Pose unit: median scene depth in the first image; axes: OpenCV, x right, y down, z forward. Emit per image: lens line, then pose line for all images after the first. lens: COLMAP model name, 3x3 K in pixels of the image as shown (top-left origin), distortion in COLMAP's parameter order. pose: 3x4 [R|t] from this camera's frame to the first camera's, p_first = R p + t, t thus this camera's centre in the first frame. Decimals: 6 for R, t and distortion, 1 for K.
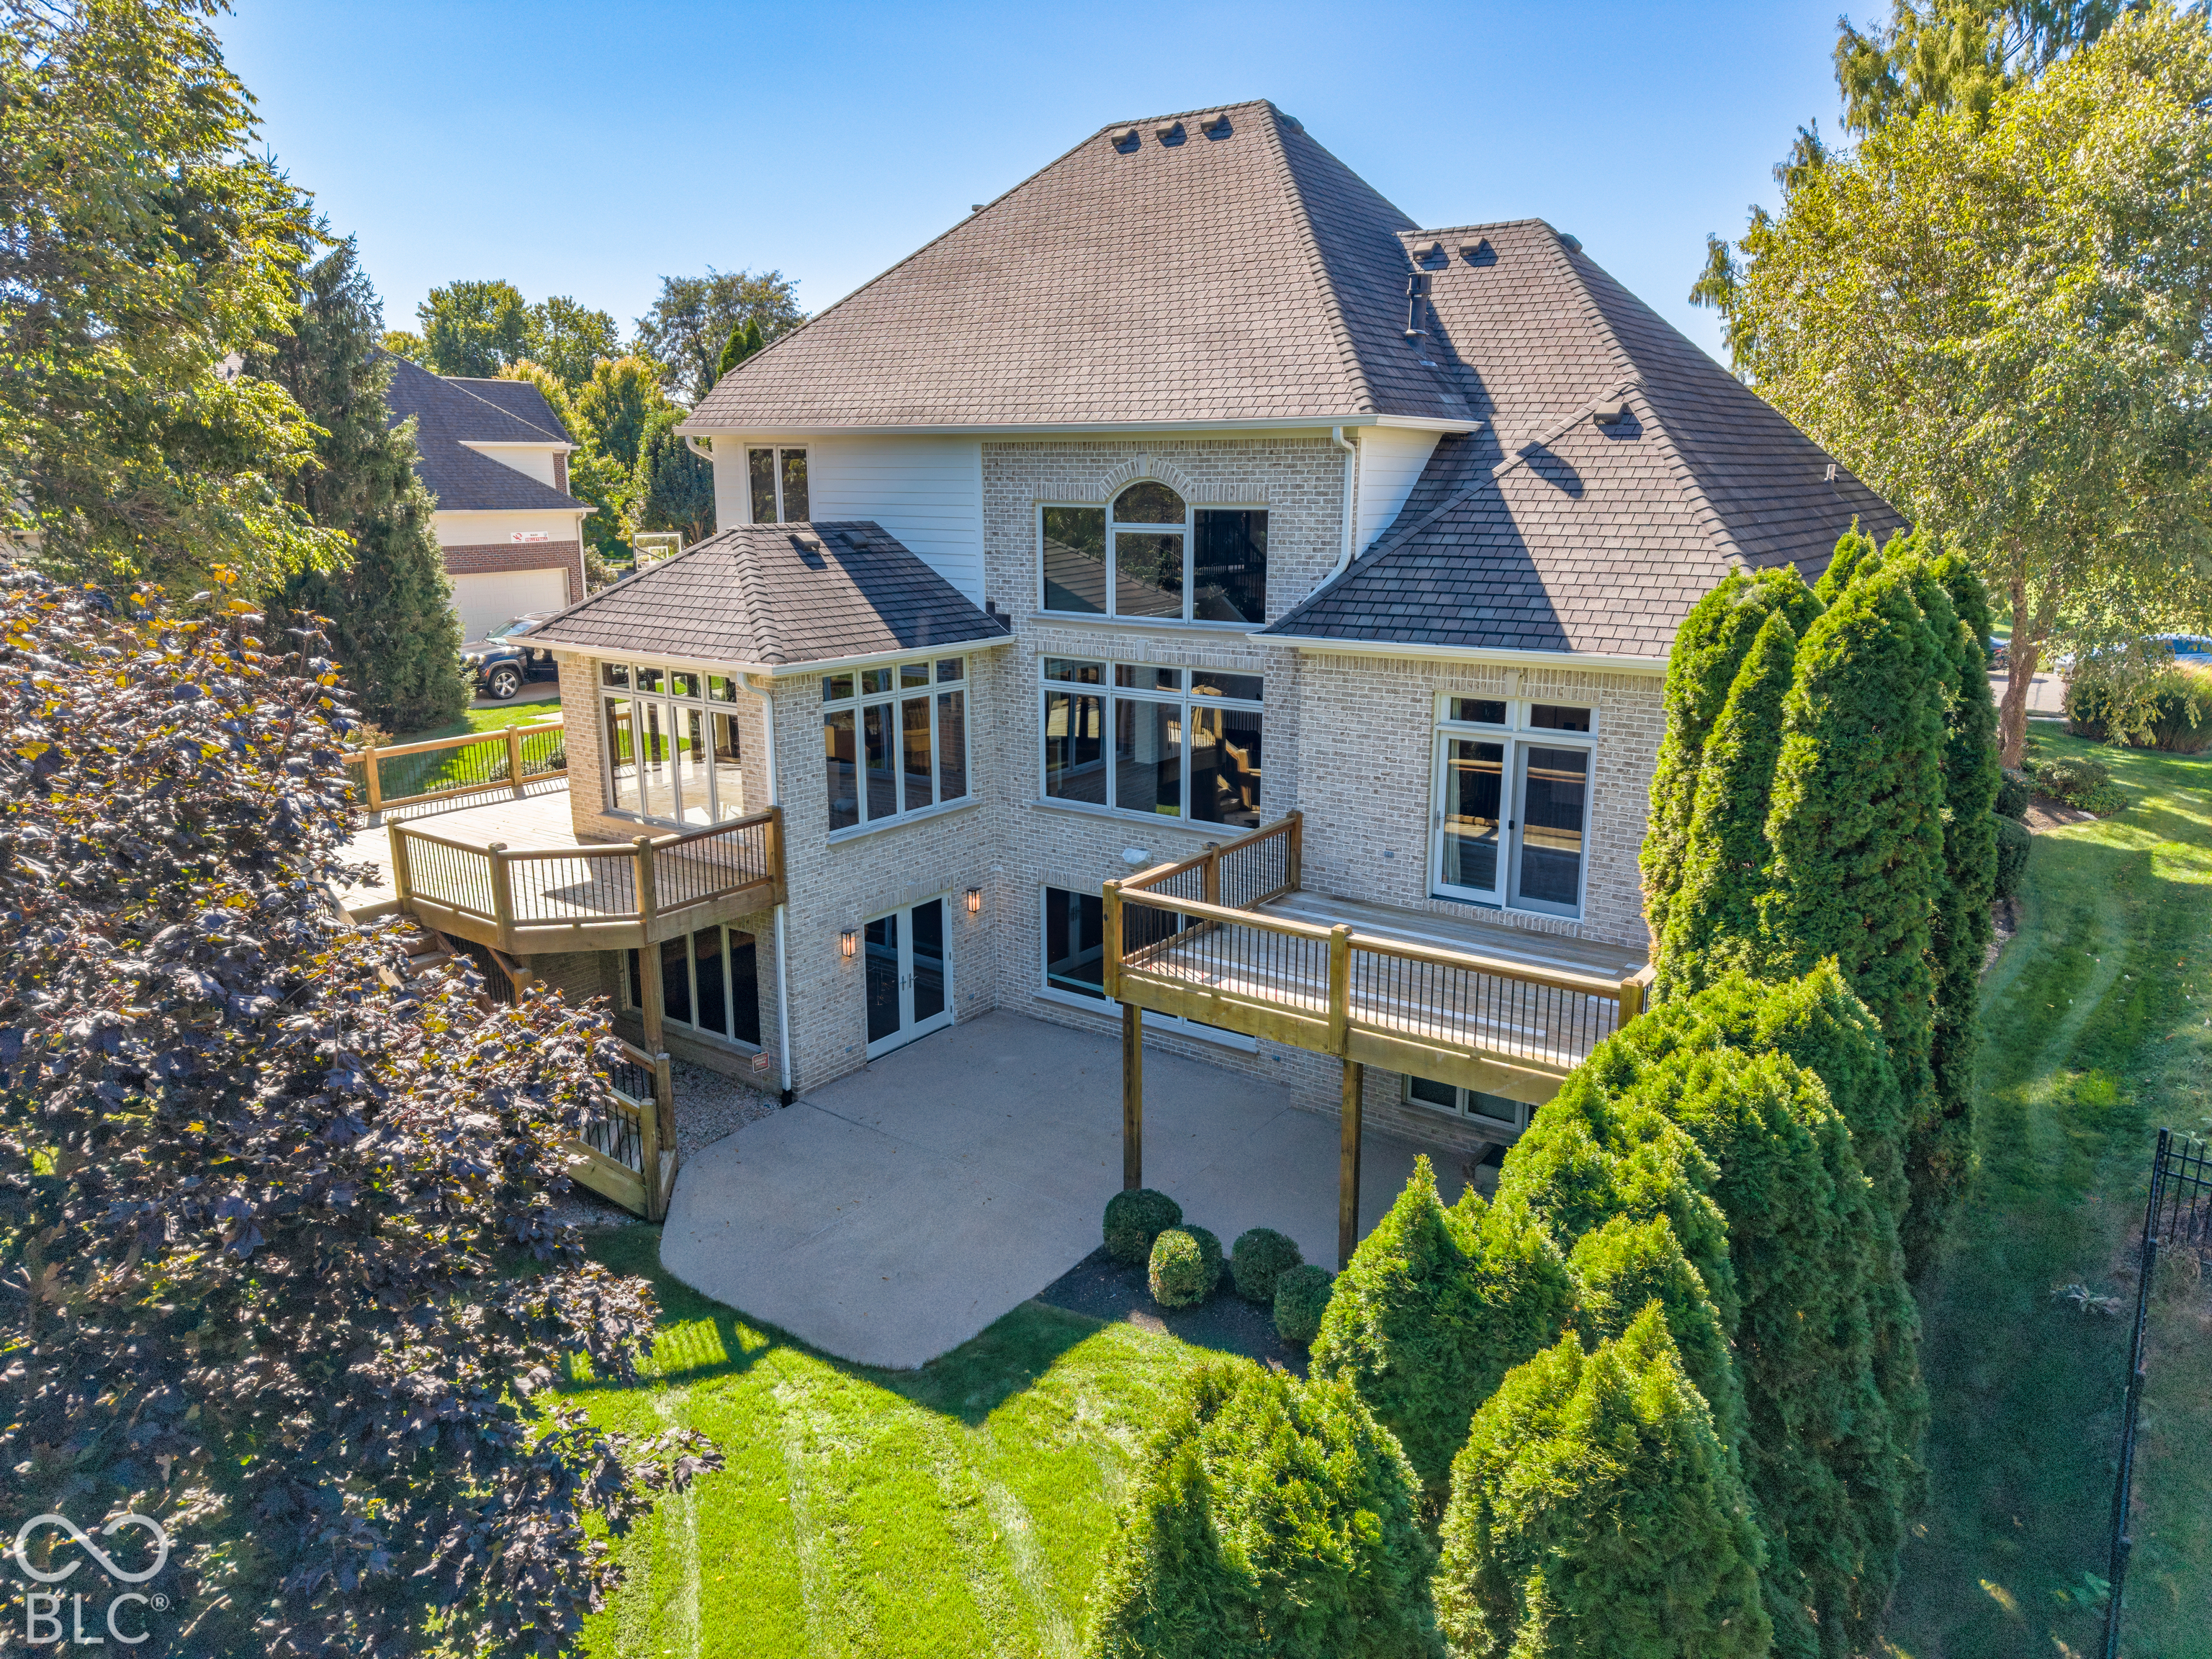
lens RADIAL K [[1535.5, 0, 1120.1], [0, 1535.5, 835.2], [0, 0, 1]] dist [-0.019575, -0.003708]
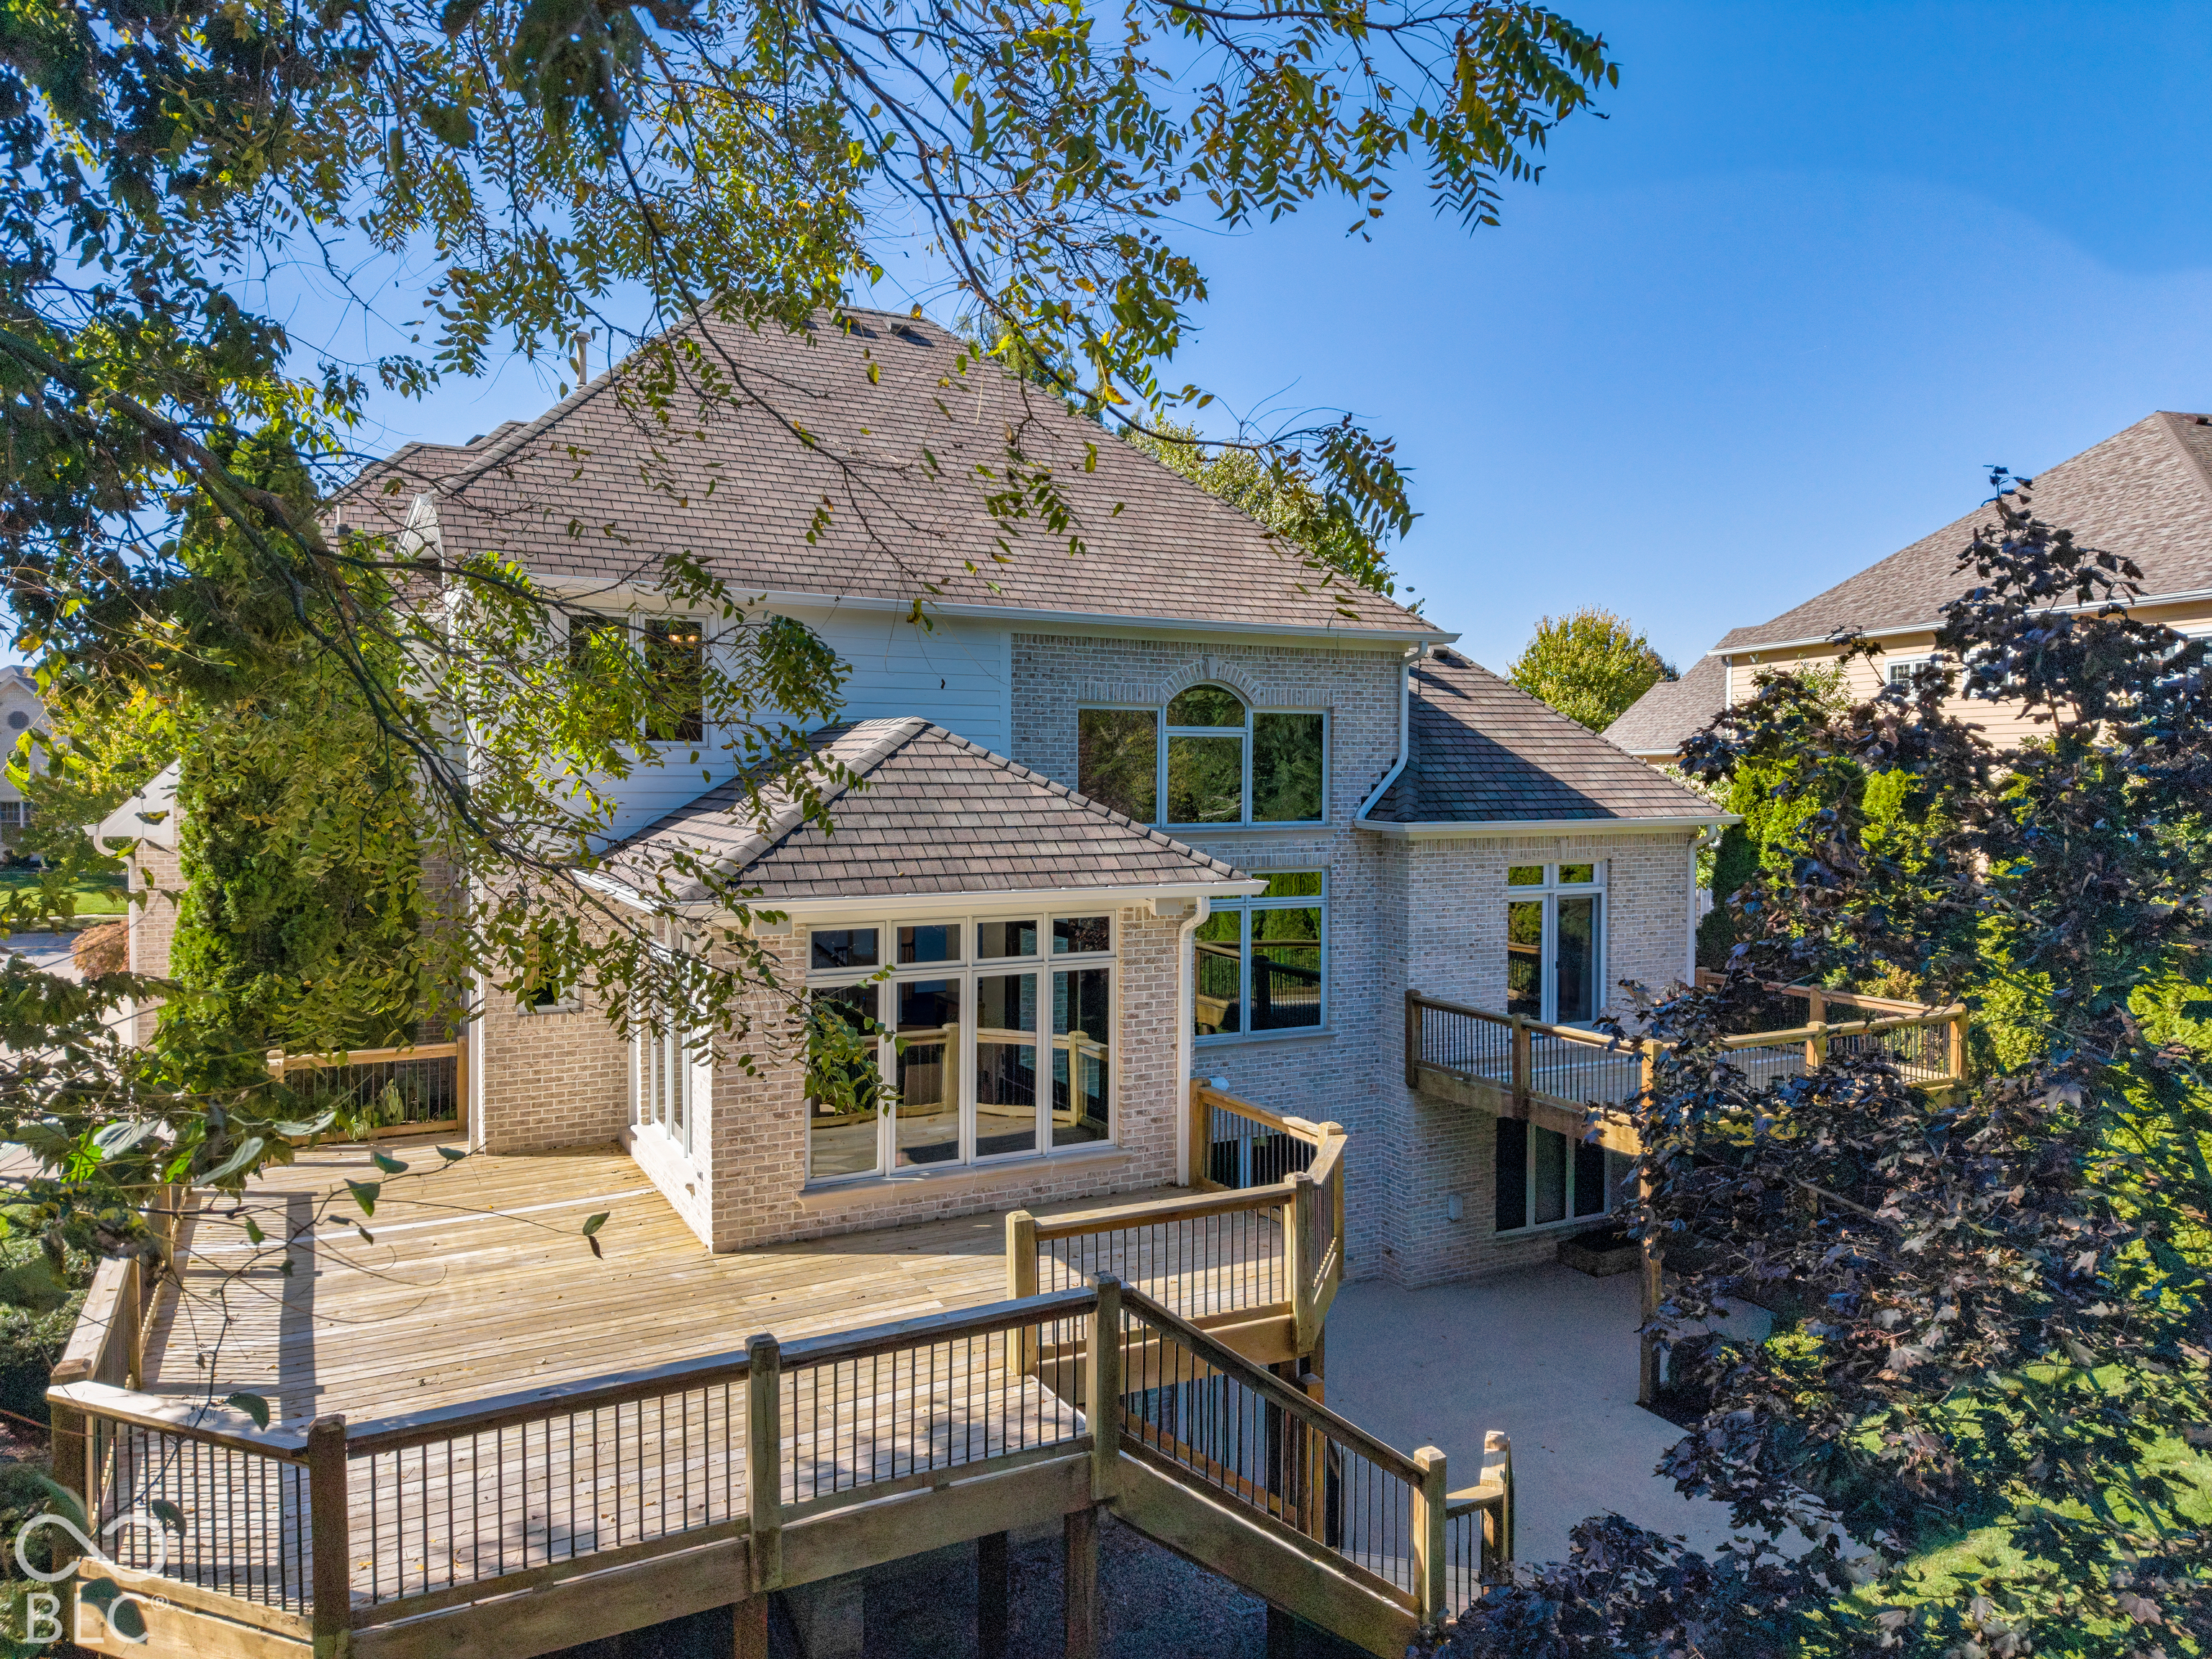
lens RADIAL K [[1535.5, 0, 1100.0], [0, 1535.5, 815.4], [0, 0, 1]] dist [-0.019575, -0.003708]
pose [[0.430306, -0.026056, 0.902307, -0.845983], [0.206396, 0.975944, -0.070247, -0.094365], [-0.878770, 0.216460, 0.425332, 0.648943]]
